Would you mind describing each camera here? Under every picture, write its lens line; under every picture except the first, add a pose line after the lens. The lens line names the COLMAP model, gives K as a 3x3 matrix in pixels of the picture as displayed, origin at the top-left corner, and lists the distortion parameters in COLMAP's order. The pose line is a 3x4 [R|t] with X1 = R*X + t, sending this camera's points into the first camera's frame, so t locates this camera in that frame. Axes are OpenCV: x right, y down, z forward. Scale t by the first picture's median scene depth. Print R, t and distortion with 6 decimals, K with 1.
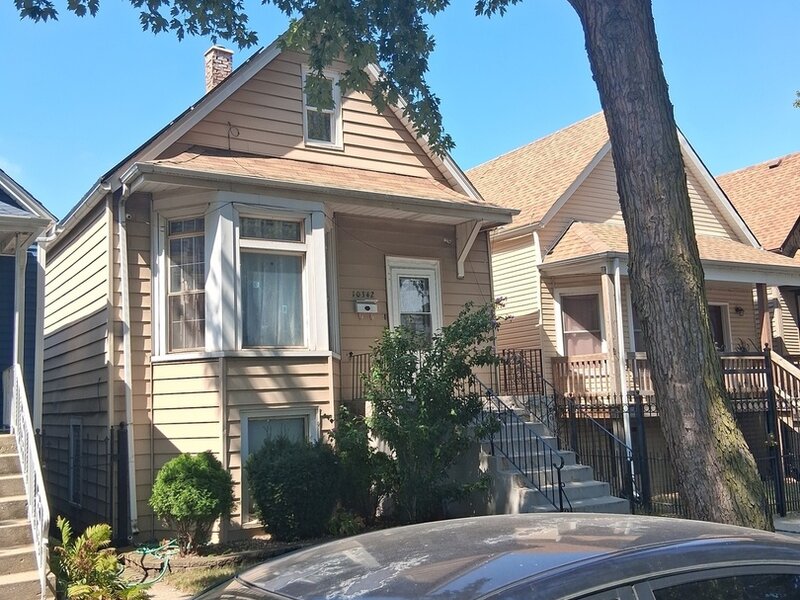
lens RADIAL K [[796.1, 0, 400.0], [0, 796.1, 300.0], [0, 0, 1]] dist [0.068217, -0.000463]
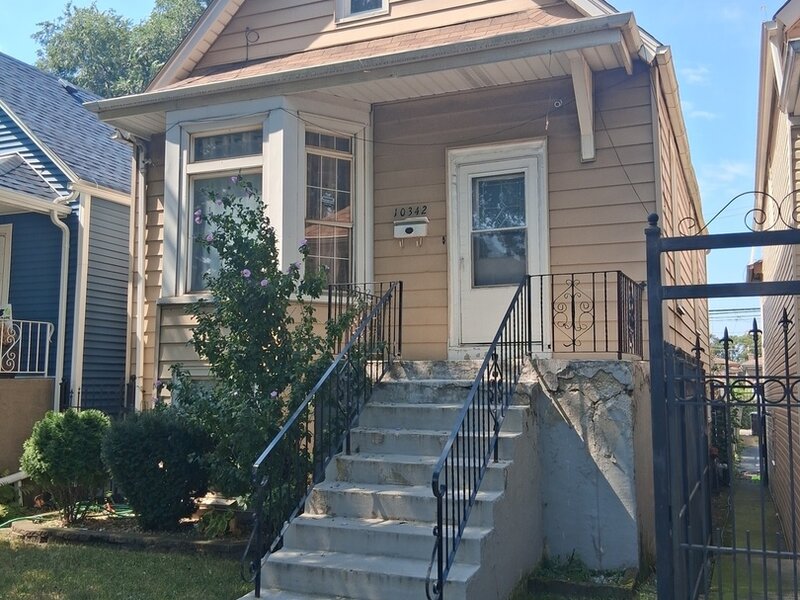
lens RADIAL K [[796.1, 0, 400.0], [0, 796.1, 300.0], [0, 0, 1]] dist [0.068217, -0.000463]
pose [[0.563110, -0.041540, -0.825337, 0.584273], [0.071842, 0.997415, -0.001185, 0.078837], [0.823253, -0.058626, 0.564639, 0.665308]]
